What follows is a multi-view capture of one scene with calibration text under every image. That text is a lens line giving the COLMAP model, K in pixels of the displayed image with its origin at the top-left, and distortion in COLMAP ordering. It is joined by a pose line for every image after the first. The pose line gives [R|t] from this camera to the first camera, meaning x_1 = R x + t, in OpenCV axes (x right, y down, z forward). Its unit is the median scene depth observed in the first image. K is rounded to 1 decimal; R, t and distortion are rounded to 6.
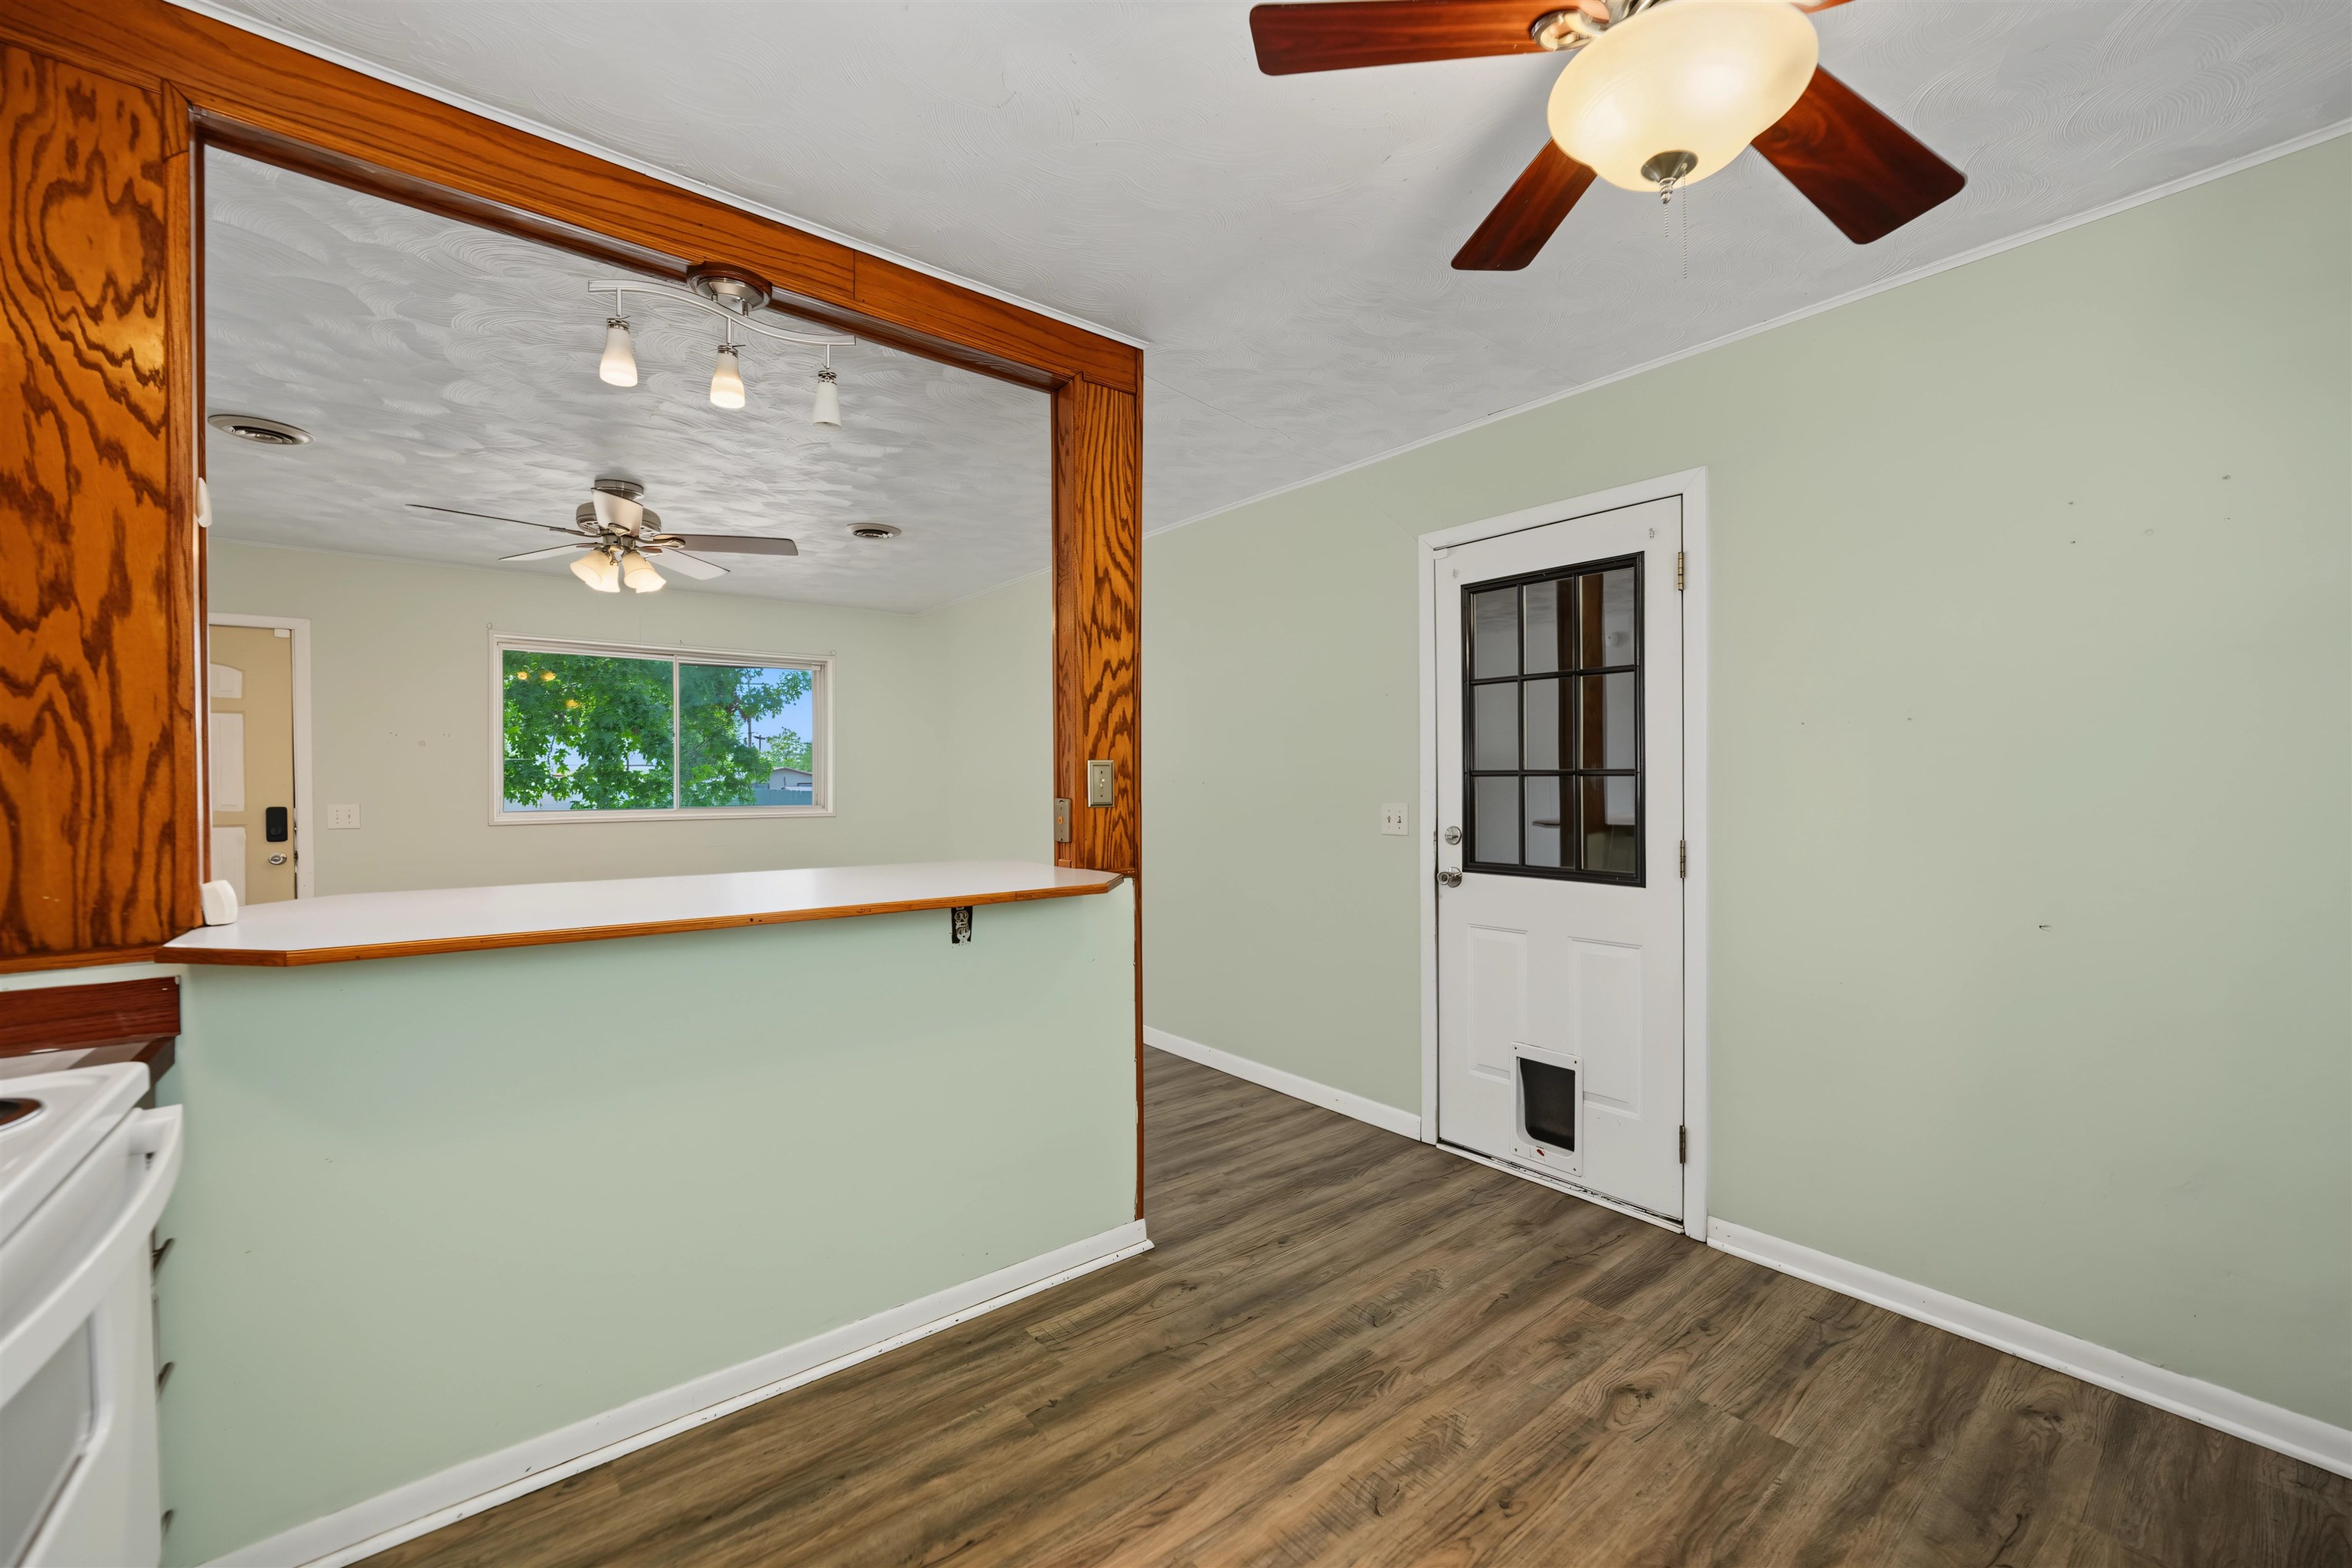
lens RADIAL K [[935.7, 0, 1188.9], [0, 935.7, 782.8], [0, 0, 1]] dist [-0.011207, -0.000295]
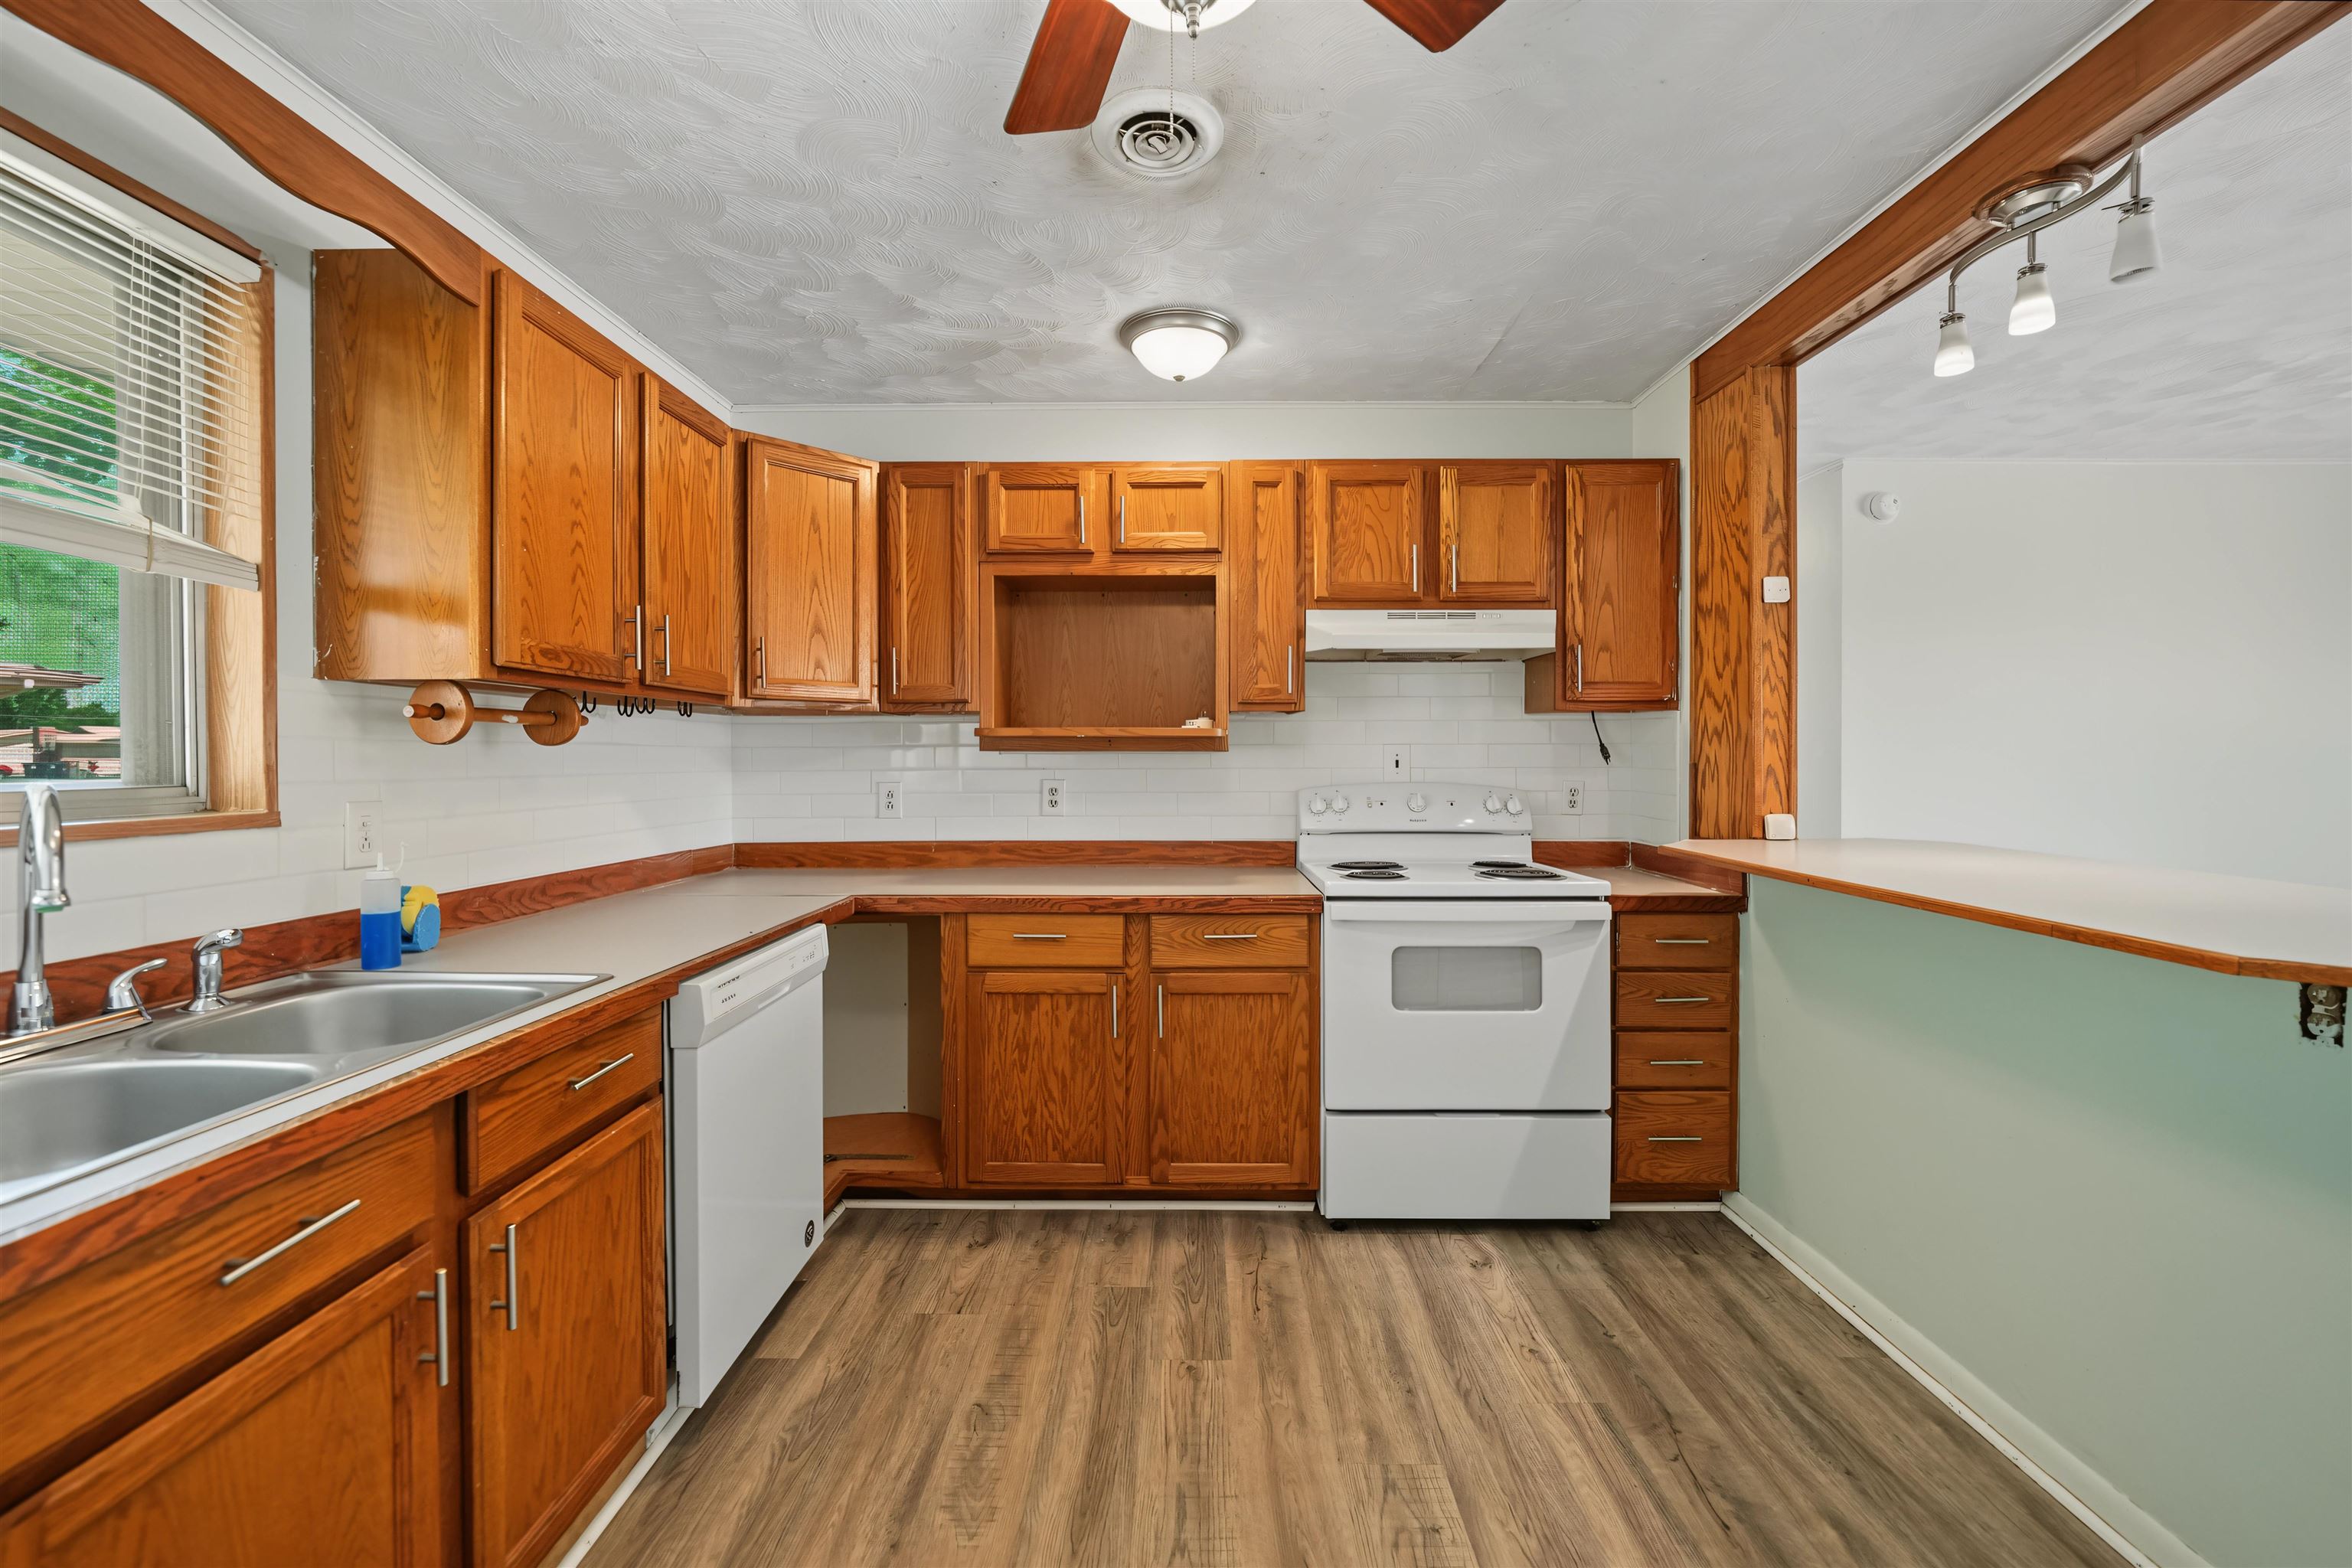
lens RADIAL K [[935.7, 0, 1179.1], [0, 935.7, 765.6], [0, 0, 1]] dist [-0.011207, -0.000295]
pose [[-0.629650, 0.007424, -0.776844, 1.019356], [-0.004422, 0.999904, 0.013140, -0.000285], [0.776867, 0.011709, -0.629556, 1.325617]]
